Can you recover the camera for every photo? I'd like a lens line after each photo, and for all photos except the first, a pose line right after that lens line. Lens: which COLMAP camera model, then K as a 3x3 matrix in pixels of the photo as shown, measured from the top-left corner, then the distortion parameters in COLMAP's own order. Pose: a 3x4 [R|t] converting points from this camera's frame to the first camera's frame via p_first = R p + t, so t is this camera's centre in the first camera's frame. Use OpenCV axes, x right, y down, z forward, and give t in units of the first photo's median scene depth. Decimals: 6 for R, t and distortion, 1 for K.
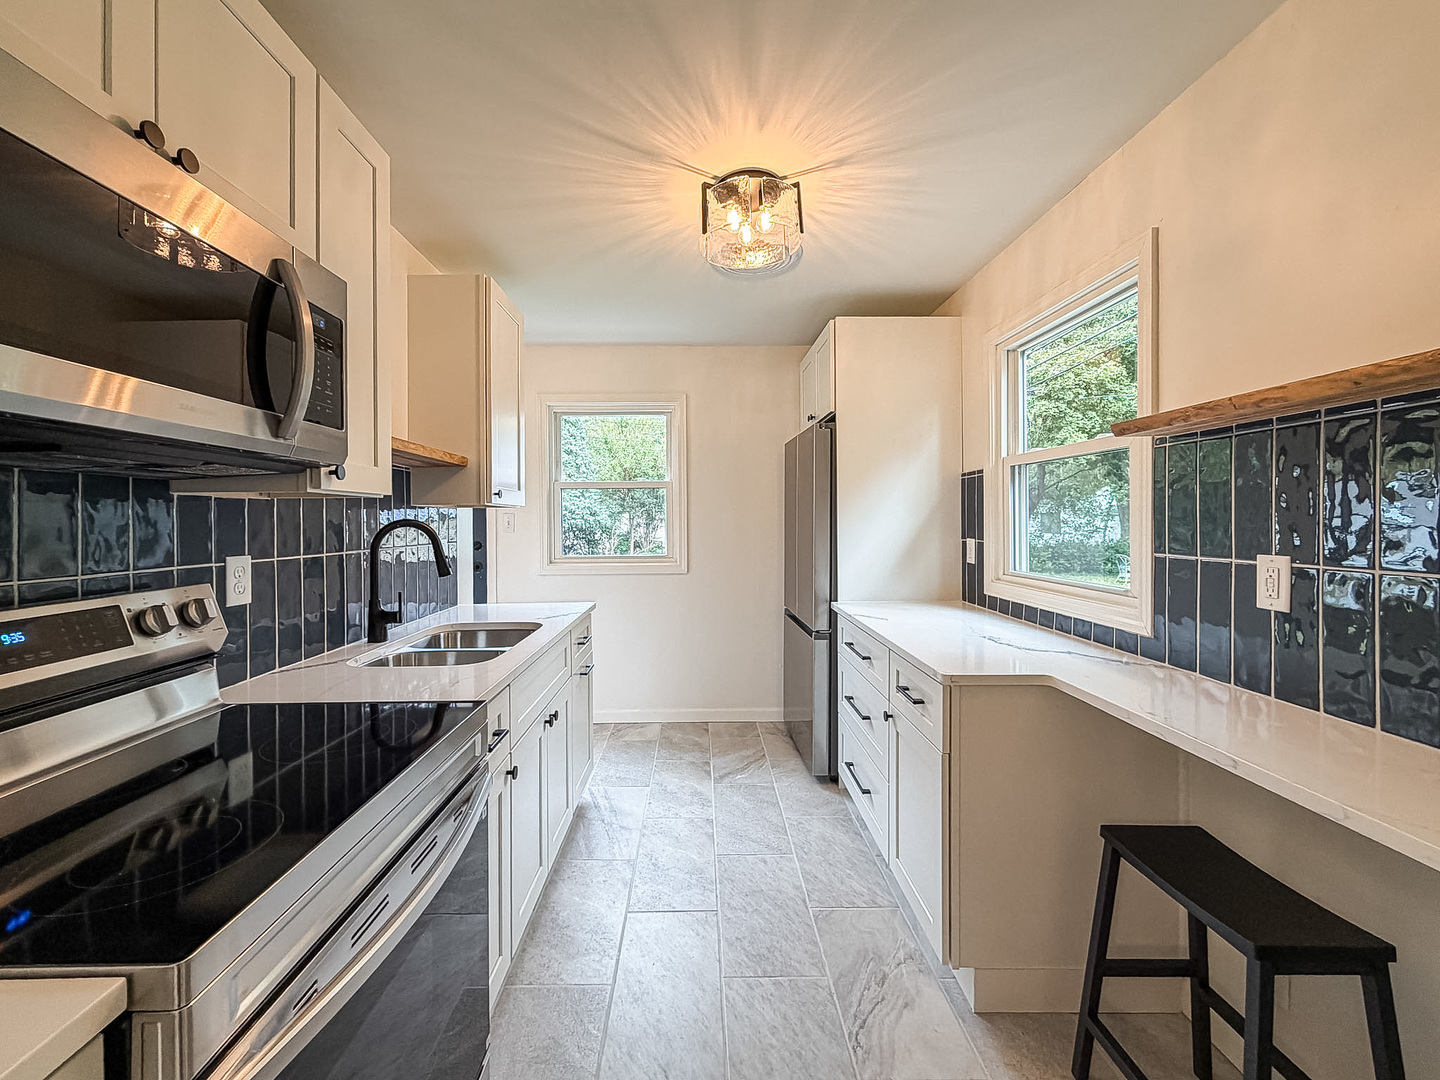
lens RADIAL K [[605.8, 0, 683.6], [0, 605.8, 525.1], [0, 0, 1]] dist [-0.000530, -0.000216]
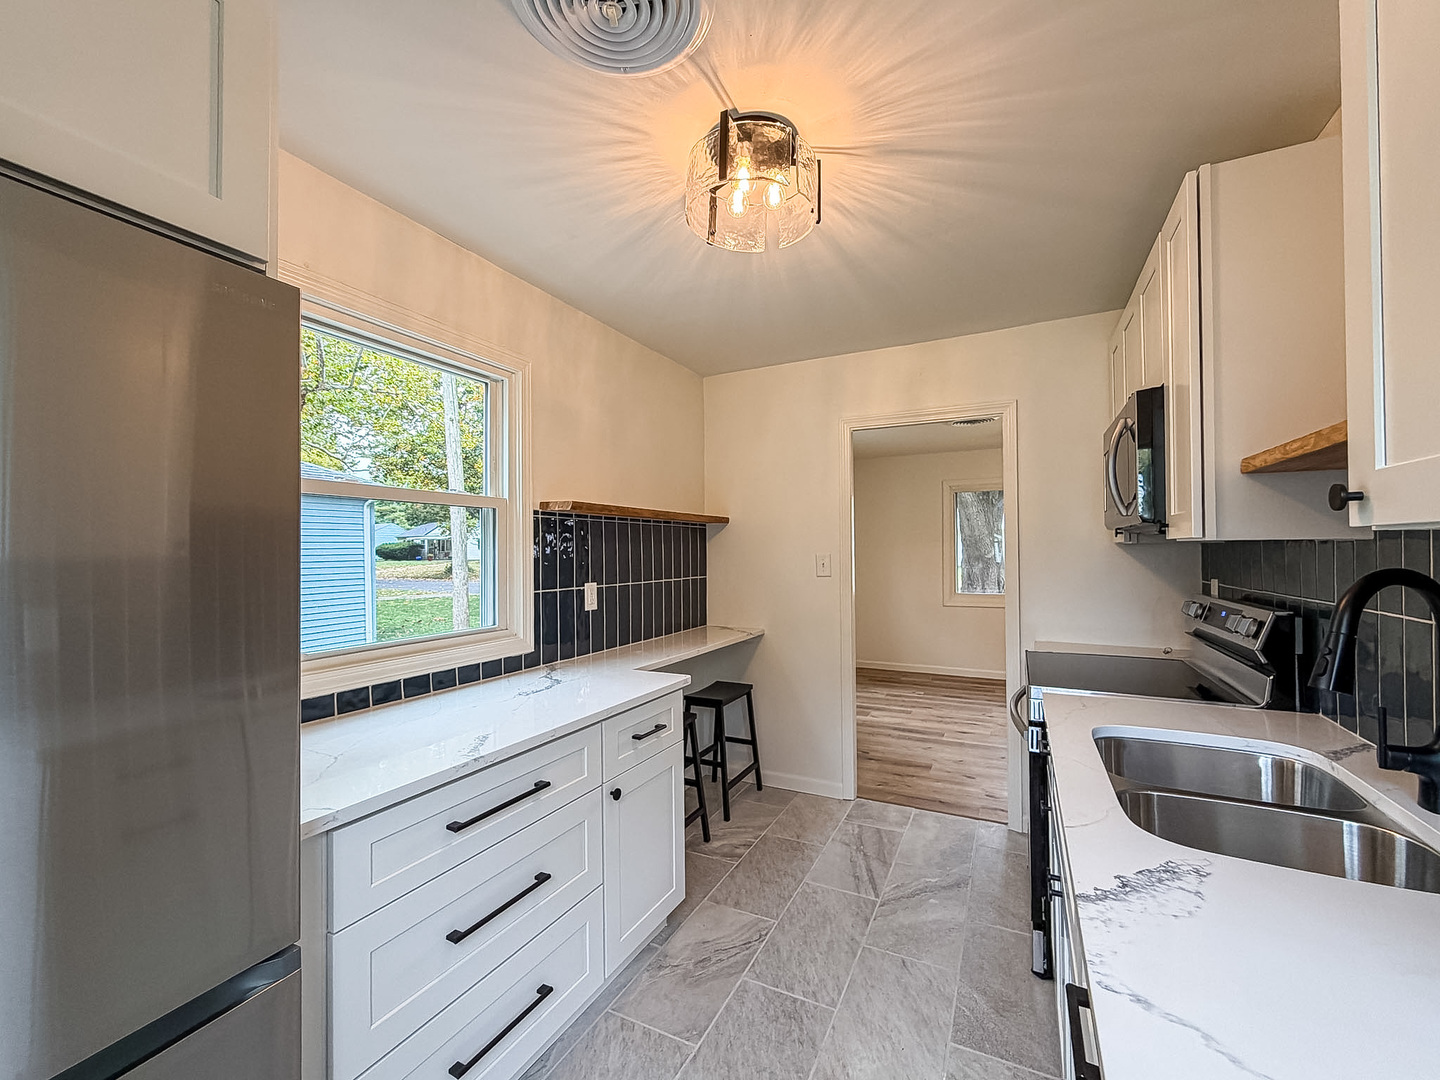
lens RADIAL K [[605.8, 0, 688.8], [0, 605.8, 546.6], [0, 0, 1]] dist [-0.000530, -0.000216]
pose [[-0.888967, 0.014773, 0.457733, -0.173869], [0.013259, 0.999891, -0.006519, -0.038139], [-0.457779, 0.000274, -0.889066, 1.806718]]
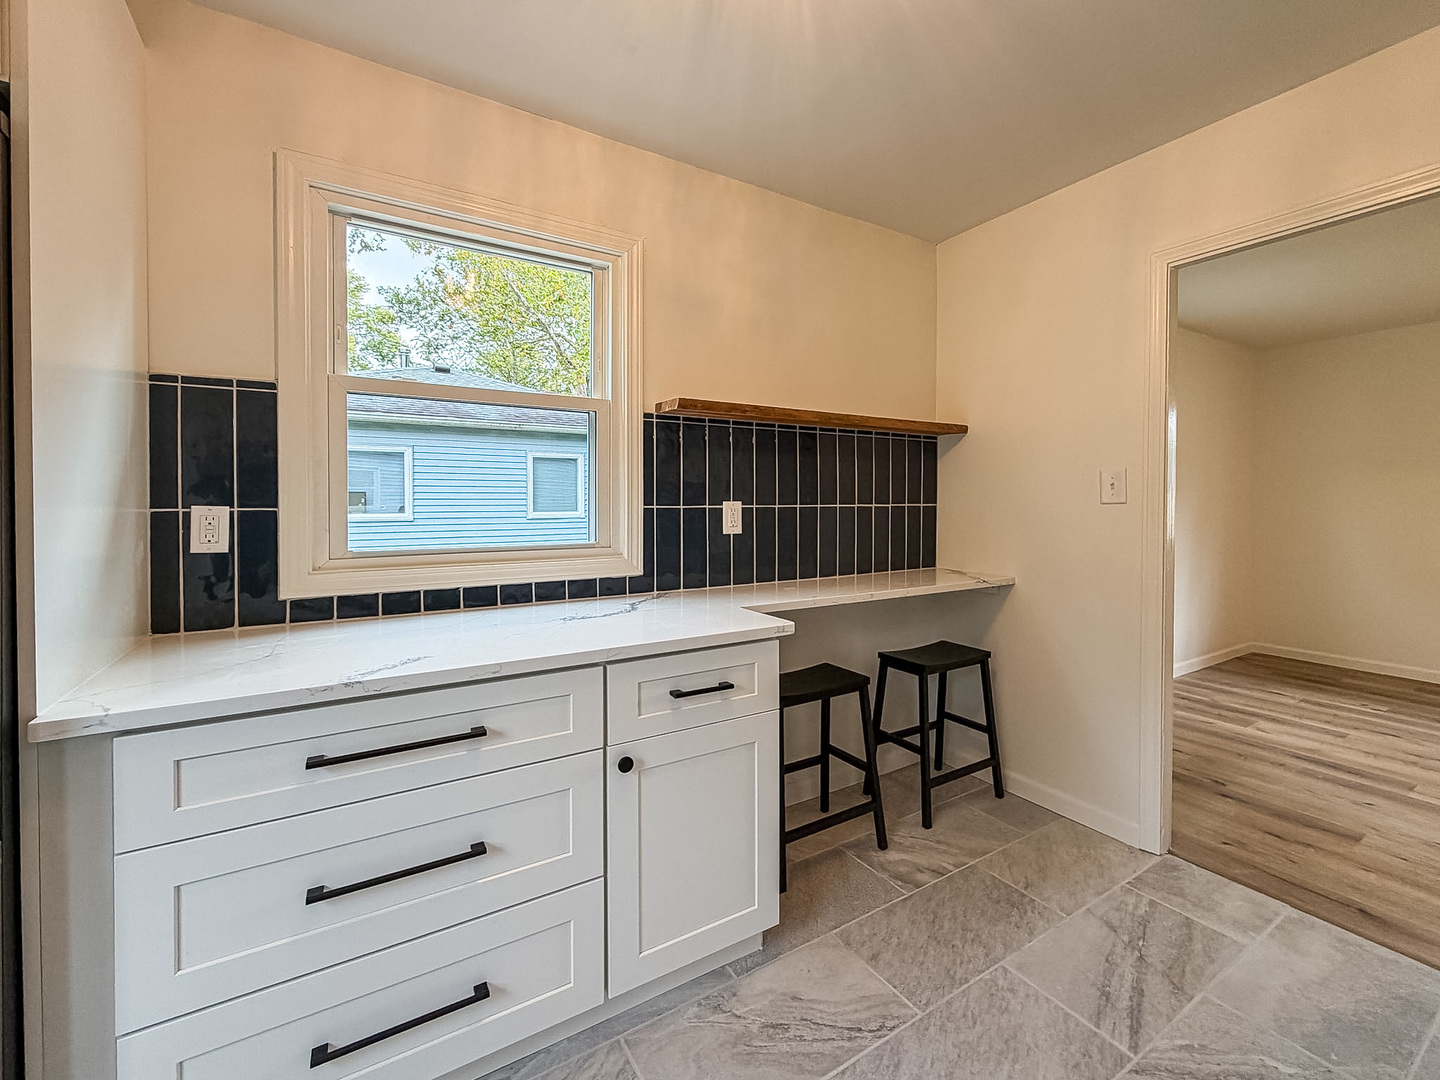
lens RADIAL K [[576.3, 0, 685.0], [0, 576.3, 512.1], [0, 0, 1]] dist [0.000118, 0.000492]
pose [[-0.508668, -0.010881, 0.860894, -0.242681], [0.010528, 0.999767, 0.018856, 0.032505], [-0.860898, 0.018655, -0.508435, 1.313816]]
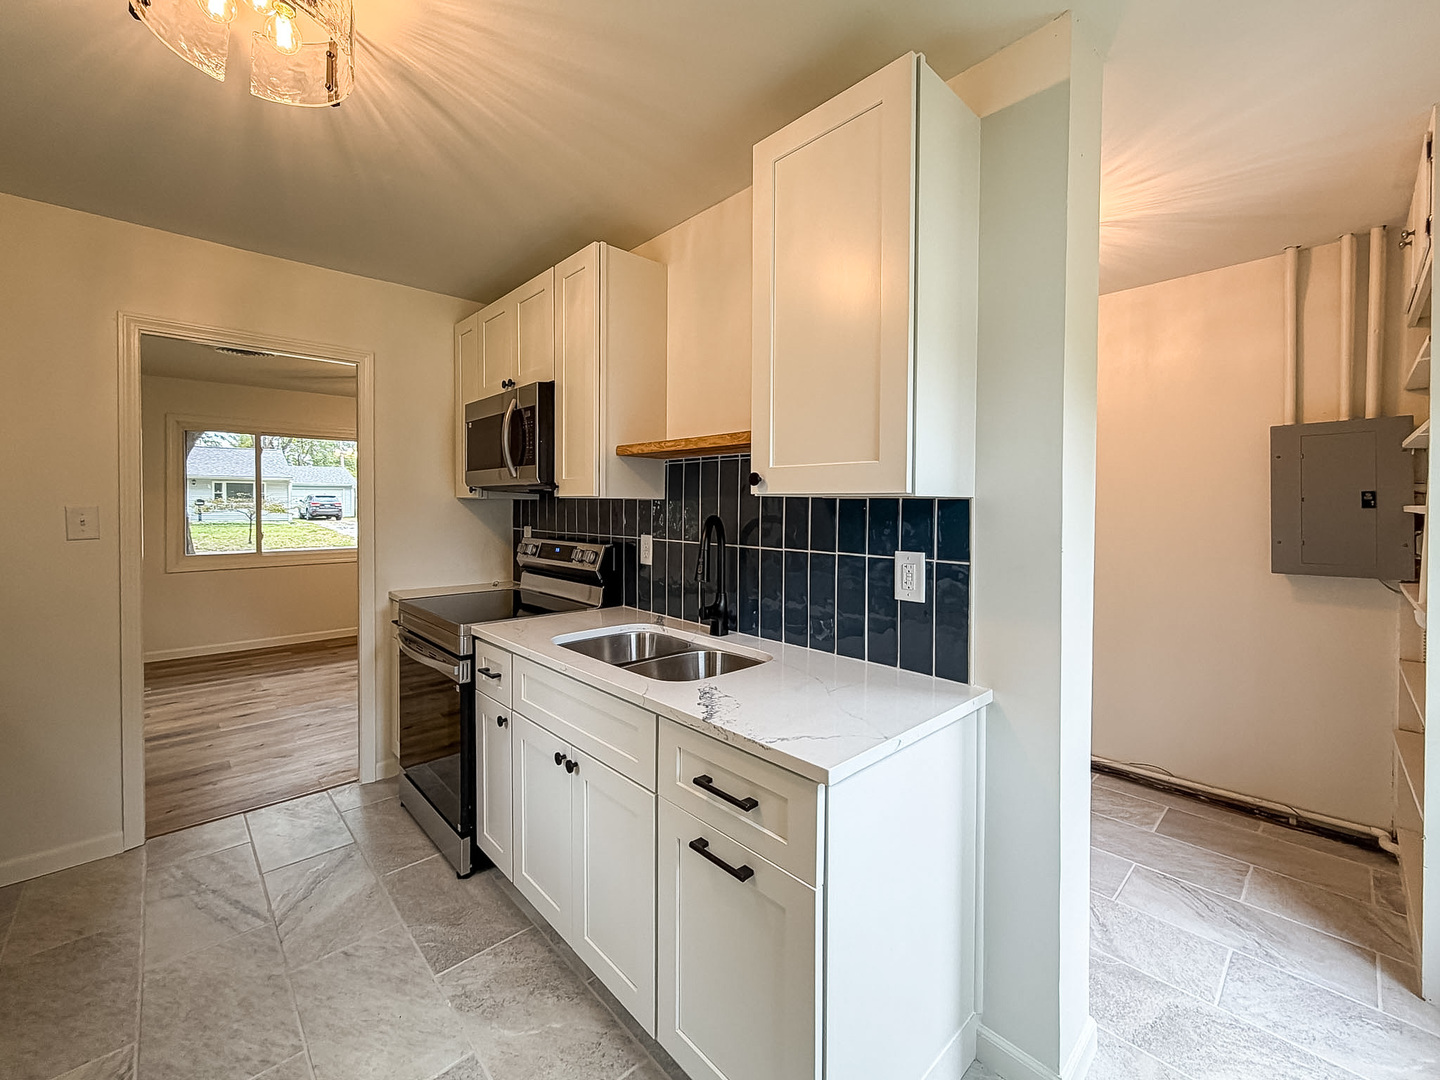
lens RADIAL K [[605.8, 0, 744.8], [0, 605.8, 520.0], [0, 0, 1]] dist [-0.000530, -0.000216]
pose [[-0.704591, 0.025155, -0.709168, 0.193522], [-0.000812, 0.999342, 0.036255, -0.042700], [0.709613, 0.026121, -0.704107, 1.811989]]
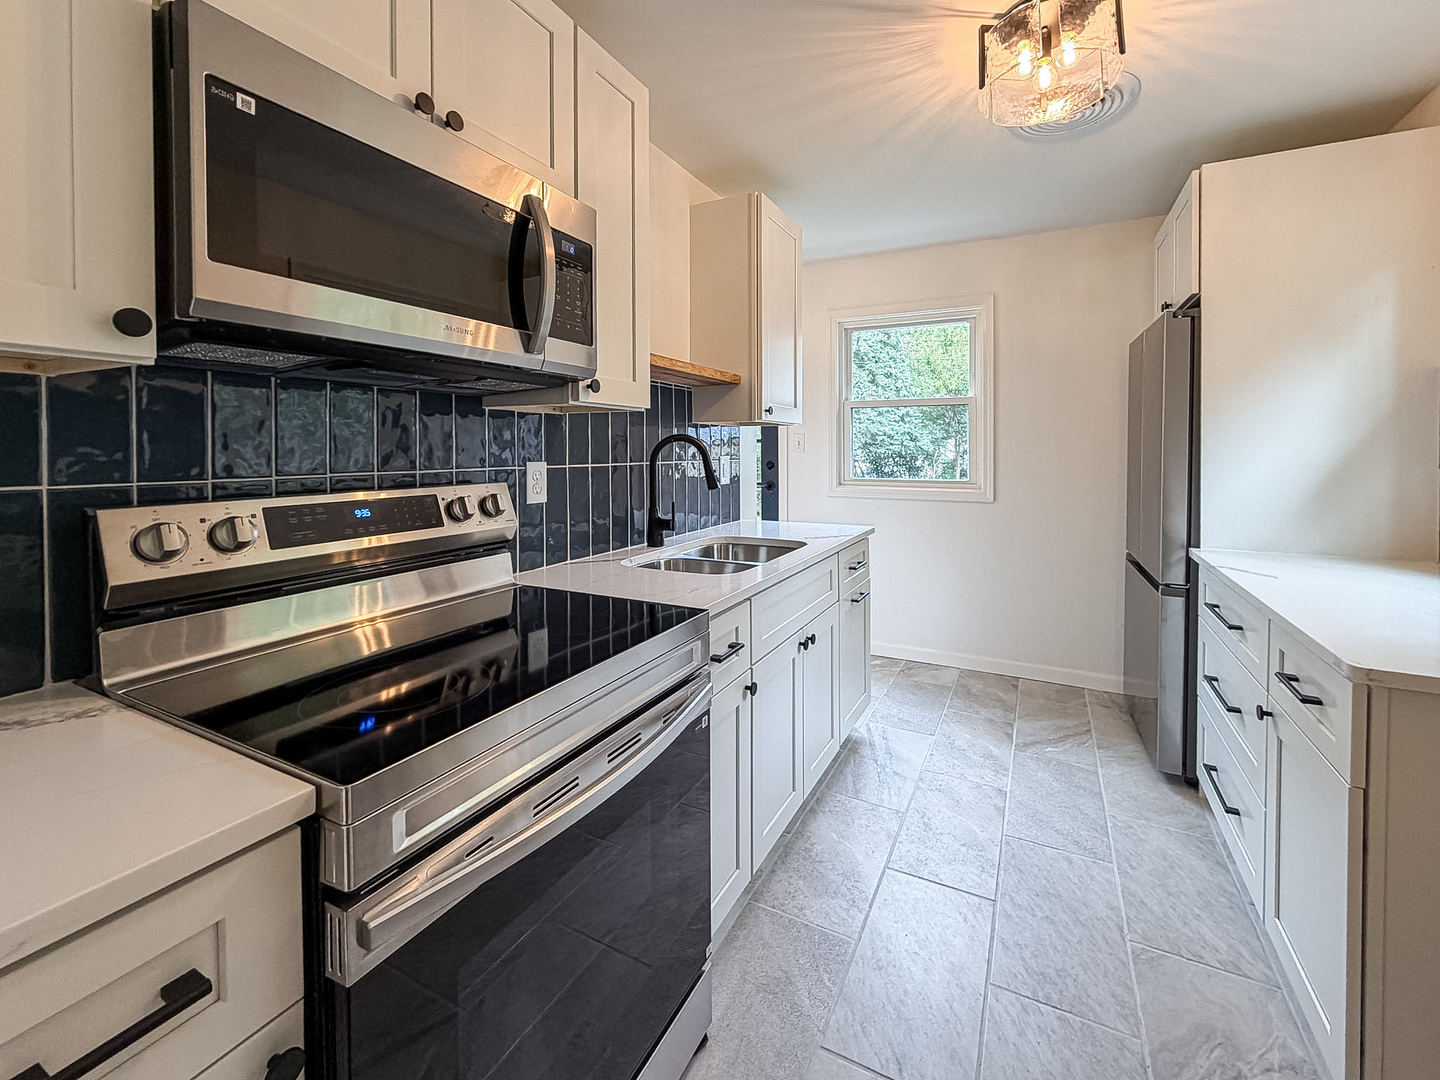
lens RADIAL K [[605.8, 0, 708.1], [0, 605.8, 456.1], [0, 0, 1]] dist [-0.000530, -0.000216]
pose [[0.886347, 0.016266, -0.462735, 0.085537], [-0.012604, 0.999860, 0.011004, 0.017292], [0.462850, -0.003921, 0.886428, 0.078997]]
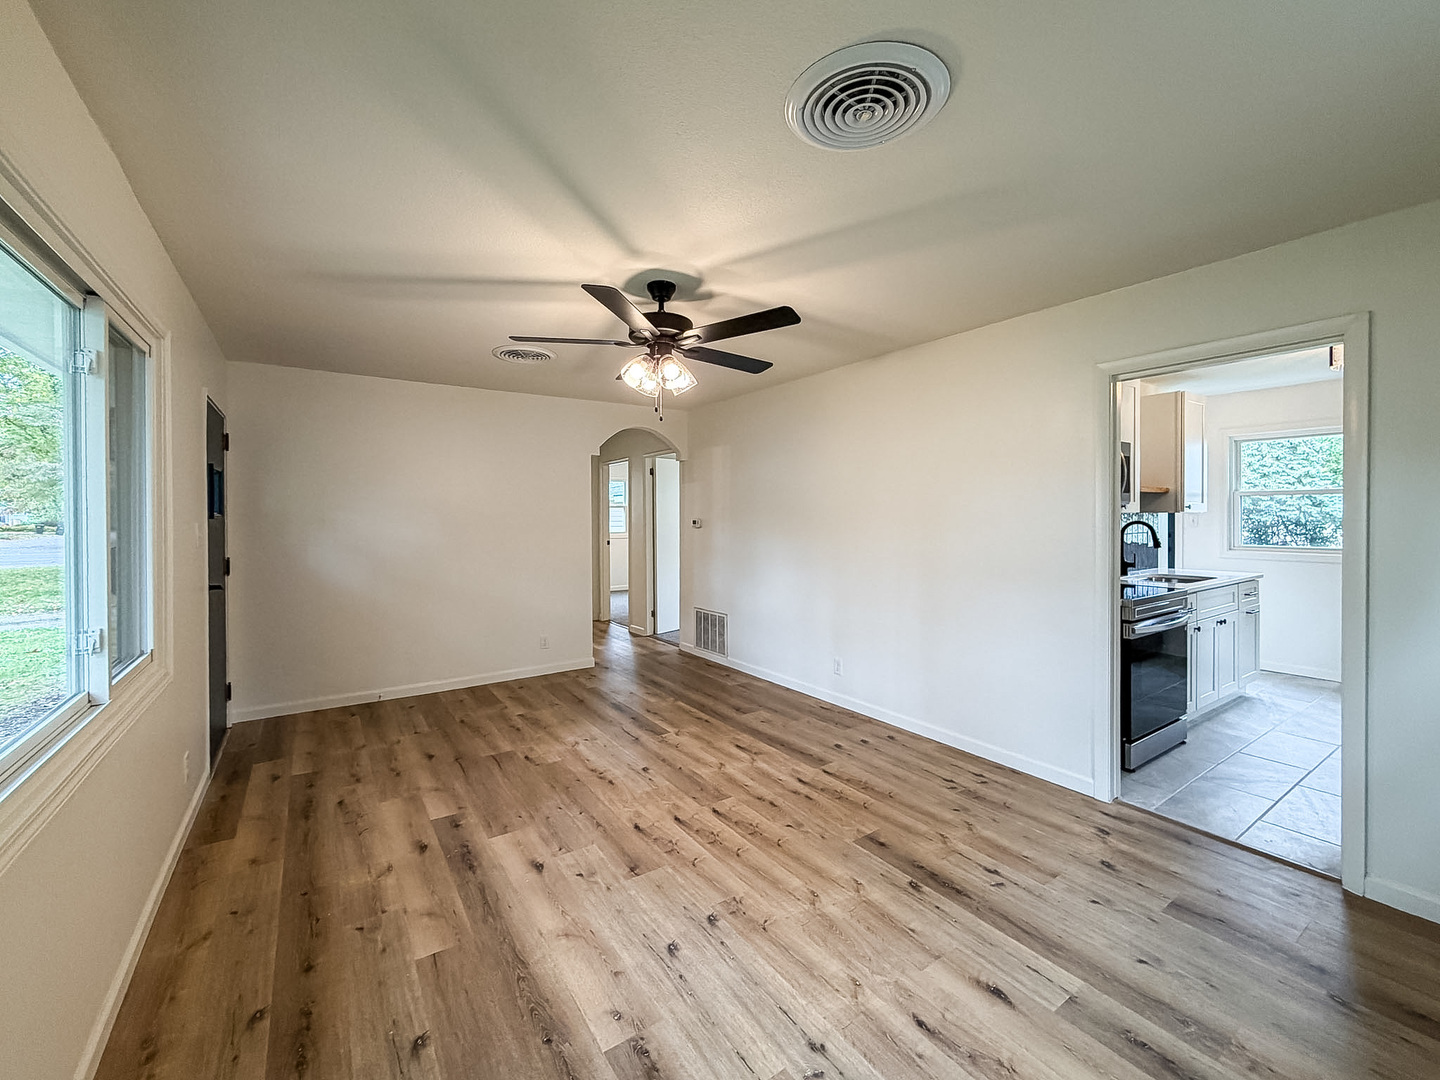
lens RADIAL K [[605.8, 0, 711.0], [0, 605.8, 527.9], [0, 0, 1]] dist [-0.000530, -0.000216]
pose [[0.585439, 0.015884, -0.810561, 0.419180], [-0.000992, 0.999821, 0.018877, -0.023164], [0.810716, -0.010247, 0.585350, -1.564696]]
